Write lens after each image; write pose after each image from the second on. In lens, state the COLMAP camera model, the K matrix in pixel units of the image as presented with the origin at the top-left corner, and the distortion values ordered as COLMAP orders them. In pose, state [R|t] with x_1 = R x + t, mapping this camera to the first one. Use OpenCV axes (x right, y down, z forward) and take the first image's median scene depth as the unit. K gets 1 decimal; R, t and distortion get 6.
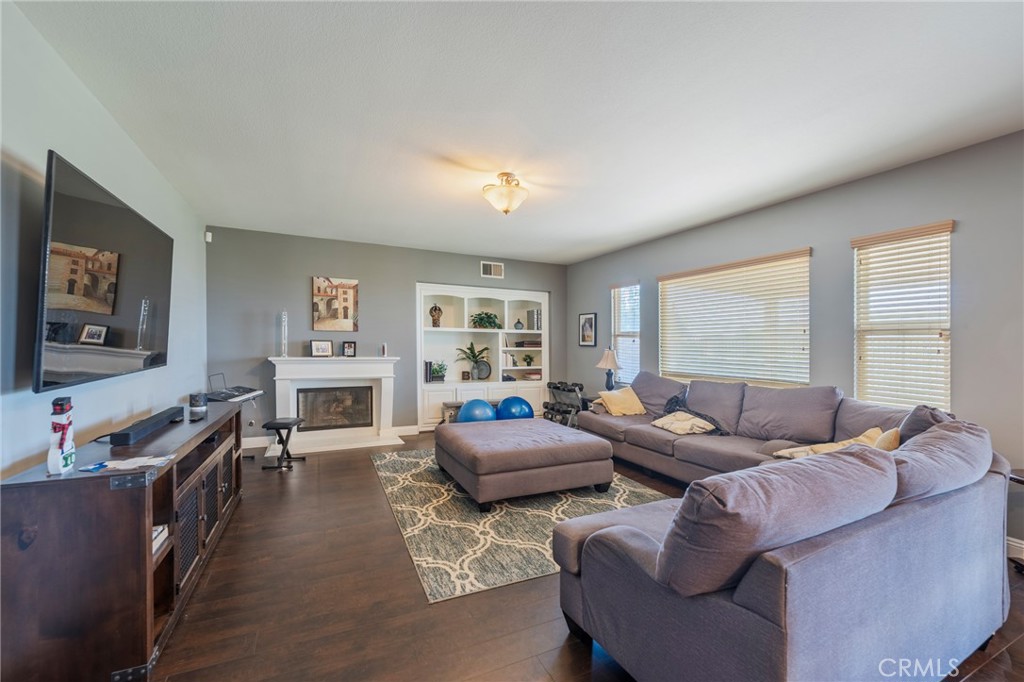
lens RADIAL K [[419.8, 0, 519.6], [0, 419.8, 341.2], [0, 0, 1]] dist [-0.000904, -0.000257]
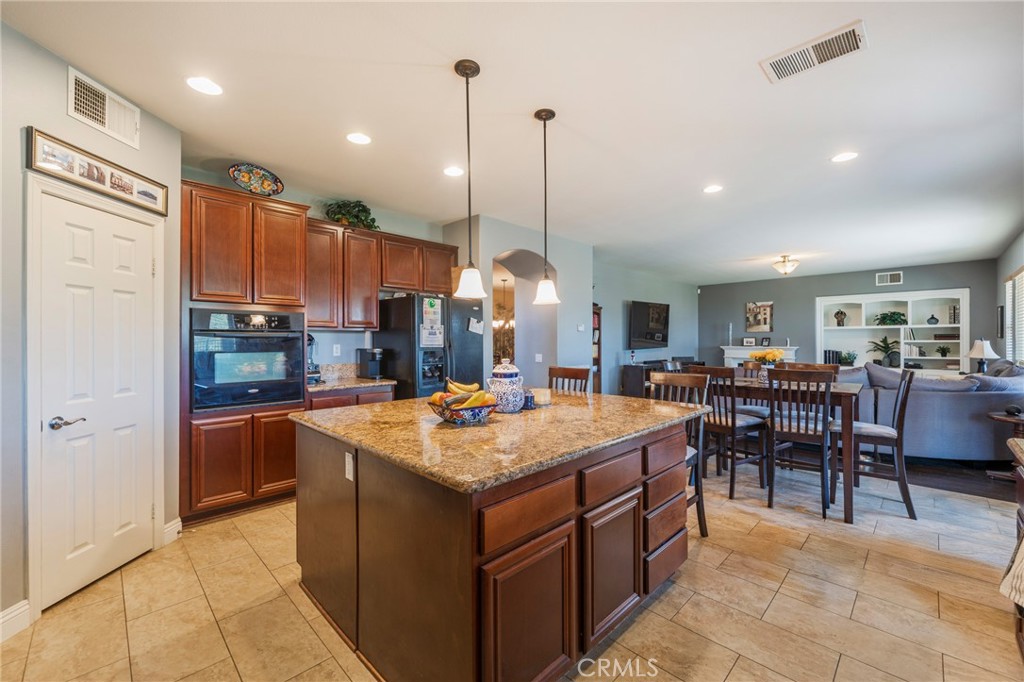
lens RADIAL K [[423.2, 0, 505.1], [0, 423.2, 341.0], [0, 0, 1]] dist [-0.000017, -0.000170]
pose [[0.310841, -0.010368, -0.950405, 0.834848], [0.015299, 0.999866, -0.005904, 0.007380], [0.950339, -0.012705, 0.310958, -0.520754]]
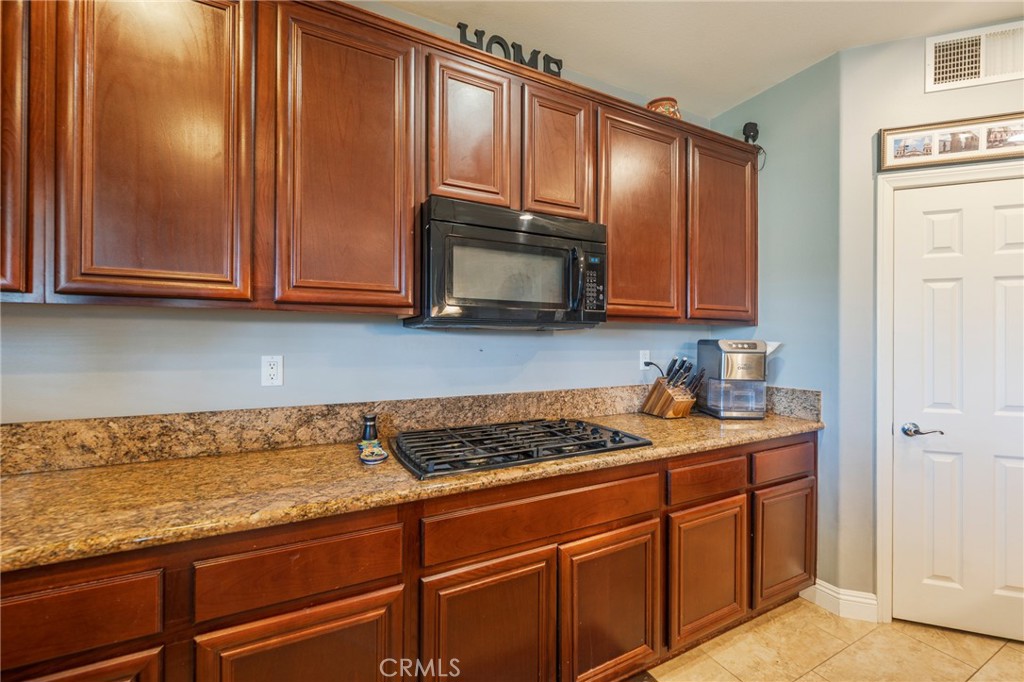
lens RADIAL K [[417.8, 0, 514.7], [0, 417.8, 338.0], [0, 0, 1]] dist [-0.001981, 0.000093]
pose [[-0.999851, -0.015036, -0.008455, 0.701897], [-0.014941, 0.999826, -0.011195, 0.004650], [0.008622, -0.011067, -0.999902, -0.446476]]
